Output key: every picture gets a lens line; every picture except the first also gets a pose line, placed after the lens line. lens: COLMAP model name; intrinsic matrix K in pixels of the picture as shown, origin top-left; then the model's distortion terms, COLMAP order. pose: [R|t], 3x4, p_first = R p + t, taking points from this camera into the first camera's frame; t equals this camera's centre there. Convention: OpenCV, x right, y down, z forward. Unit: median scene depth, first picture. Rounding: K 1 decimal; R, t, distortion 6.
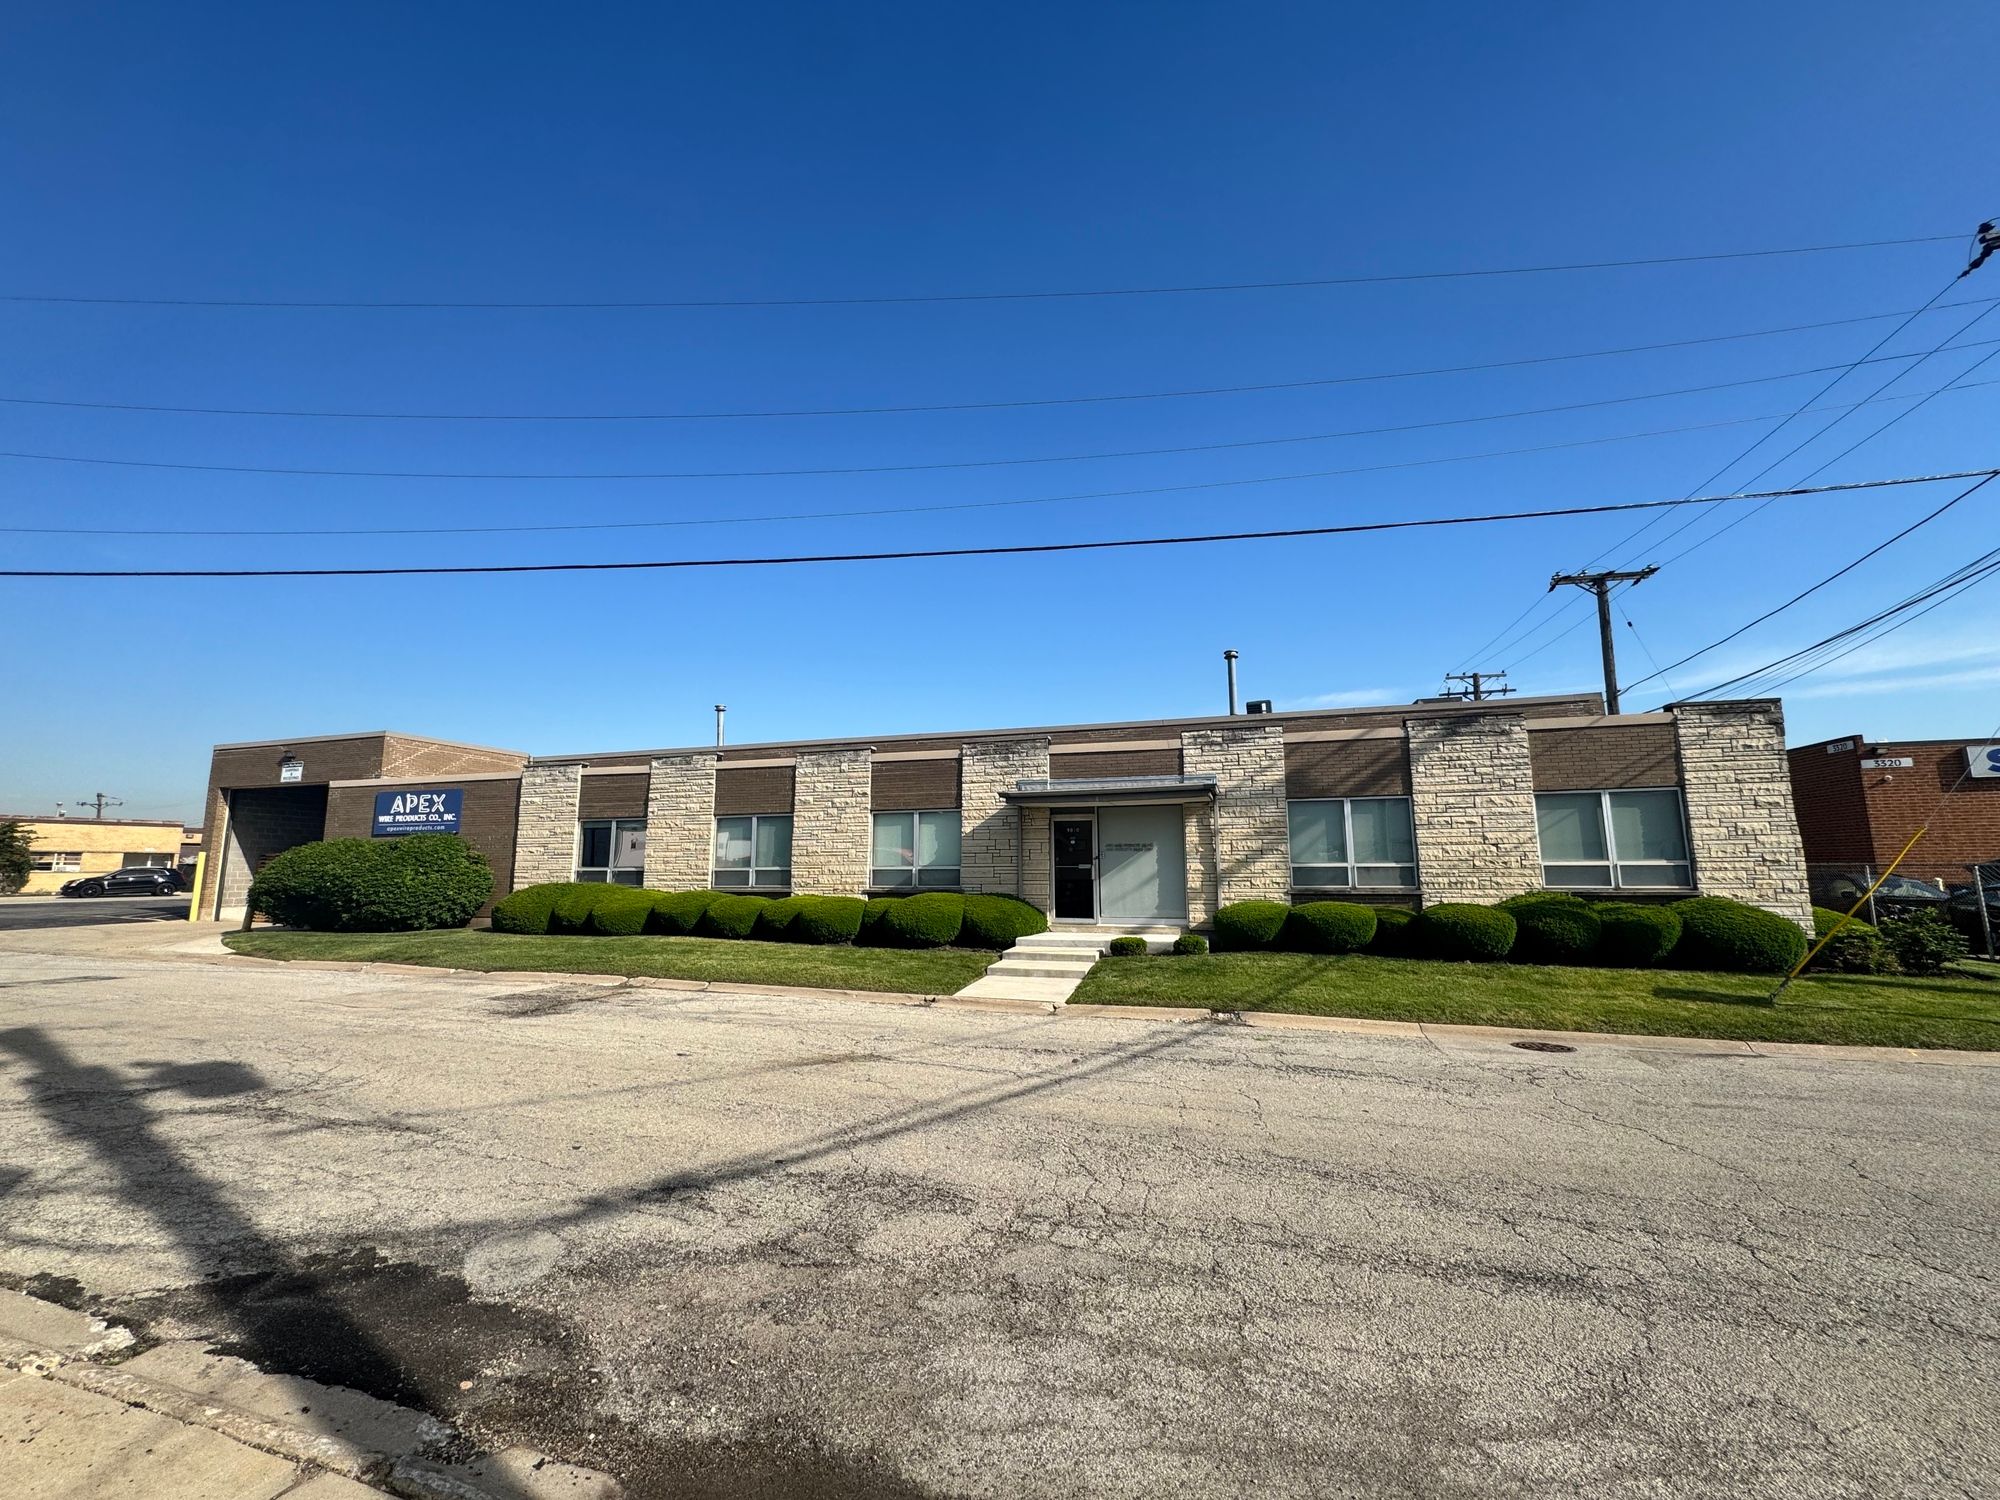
lens RADIAL K [[796.0, 0, 1001.4], [0, 796.0, 748.6], [0, 0, 1]] dist [-0.002613, -0.000036]
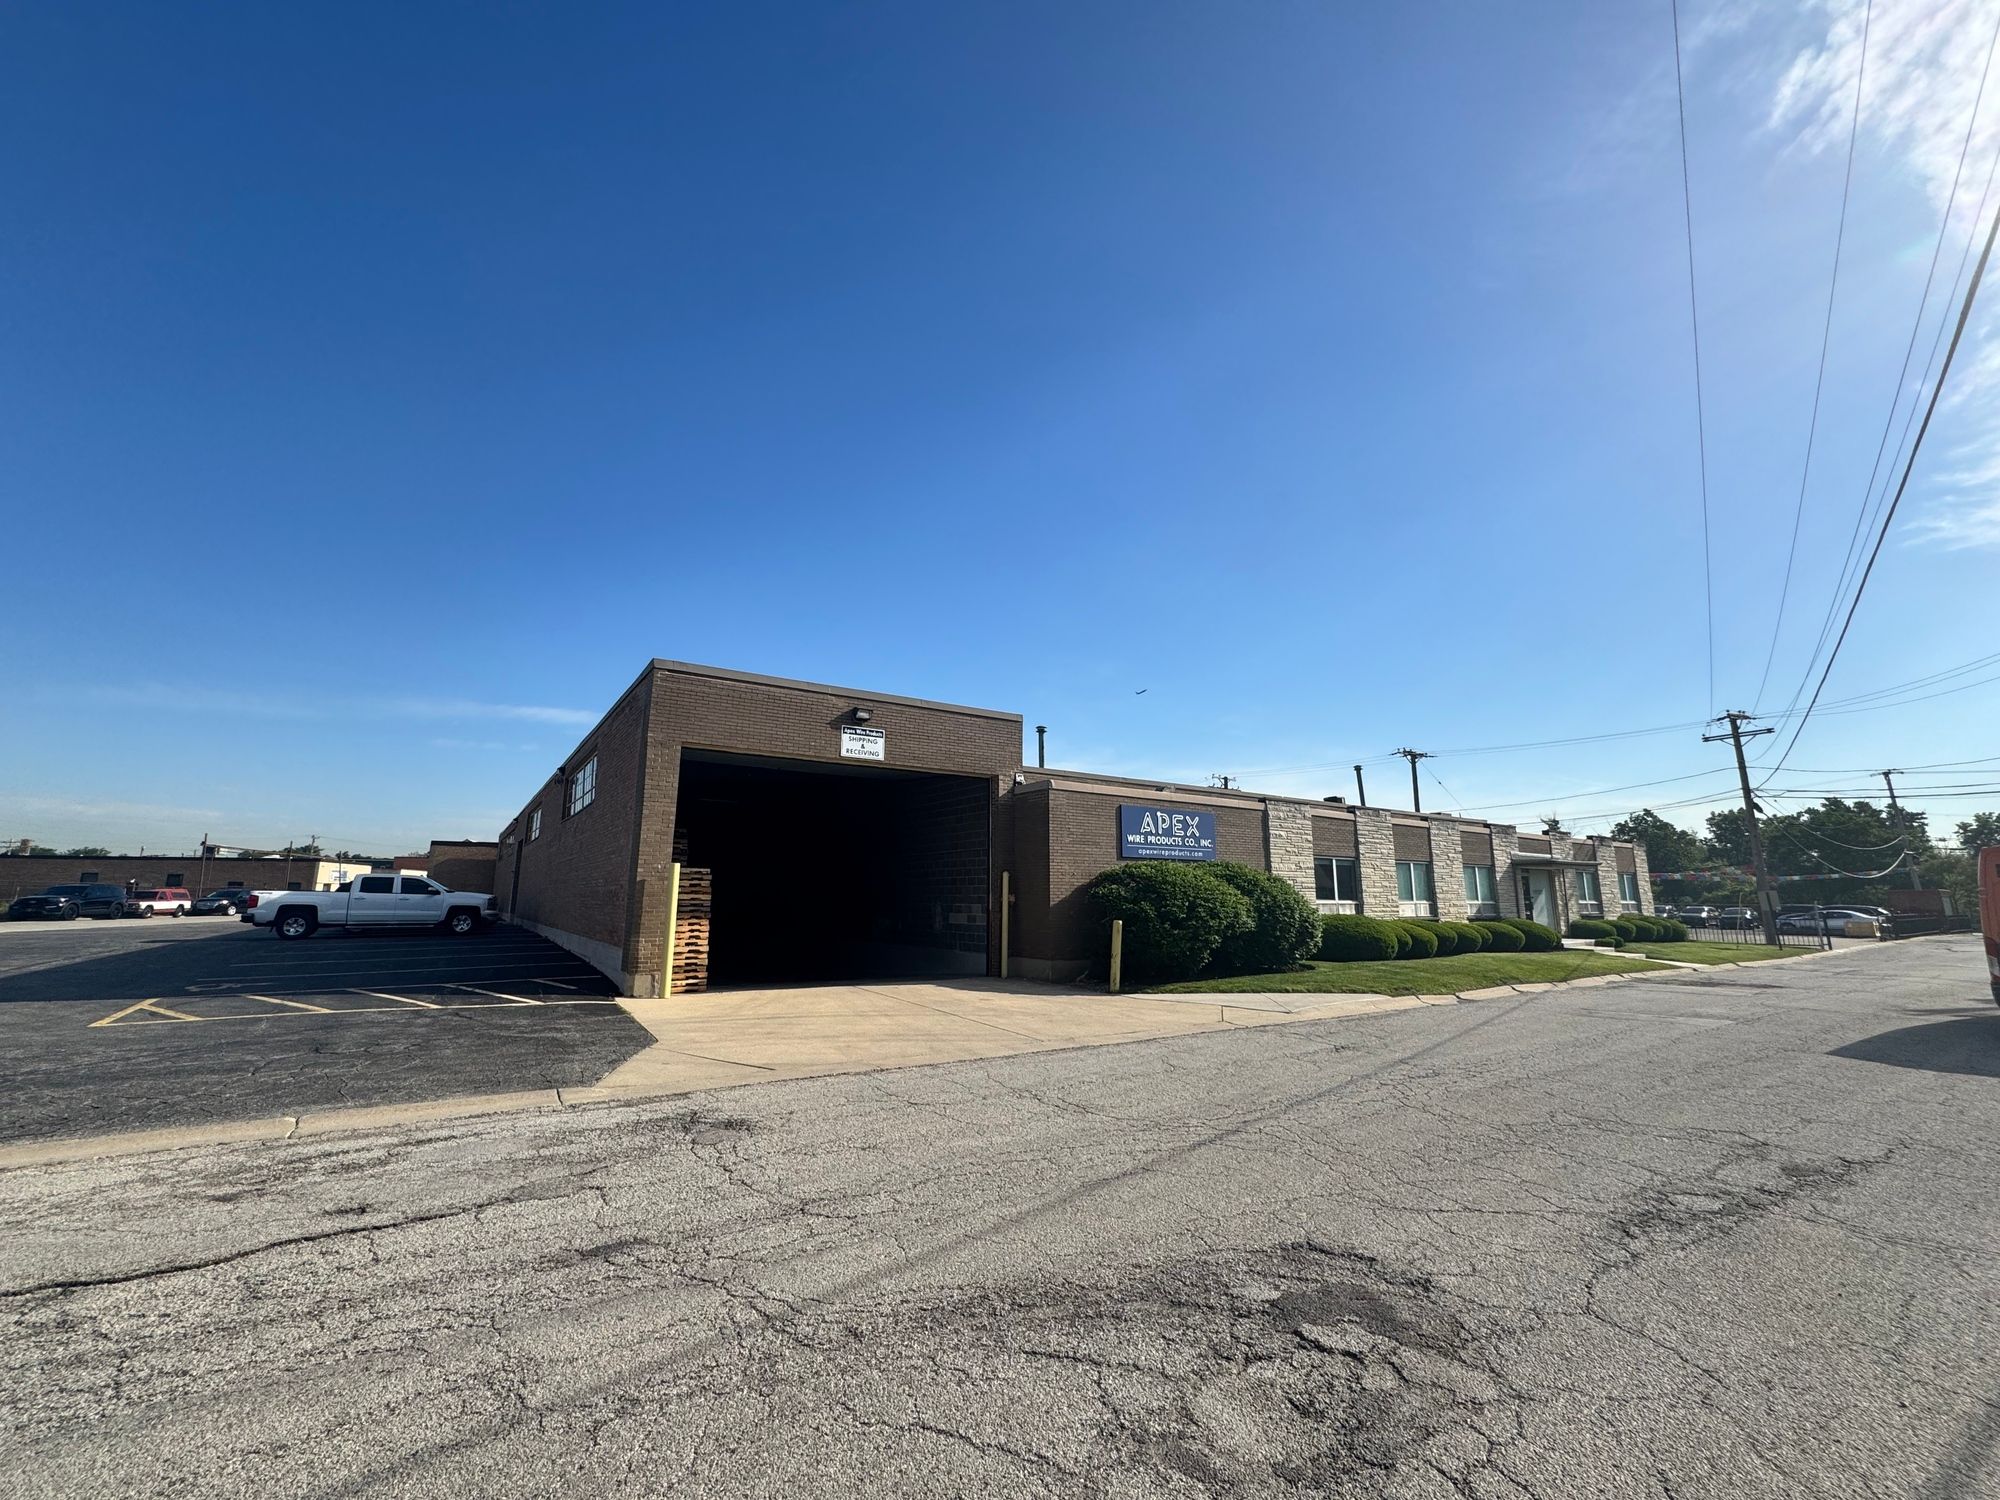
lens RADIAL K [[796.0, 0, 1004.6], [0, 796.0, 755.8], [0, 0, 1]] dist [-0.002613, -0.000036]
pose [[0.613611, 0.145023, 0.776177, -1.523251], [-0.125008, 0.988434, -0.085857, 0.092355], [-0.779651, -0.044346, 0.624643, 0.601625]]
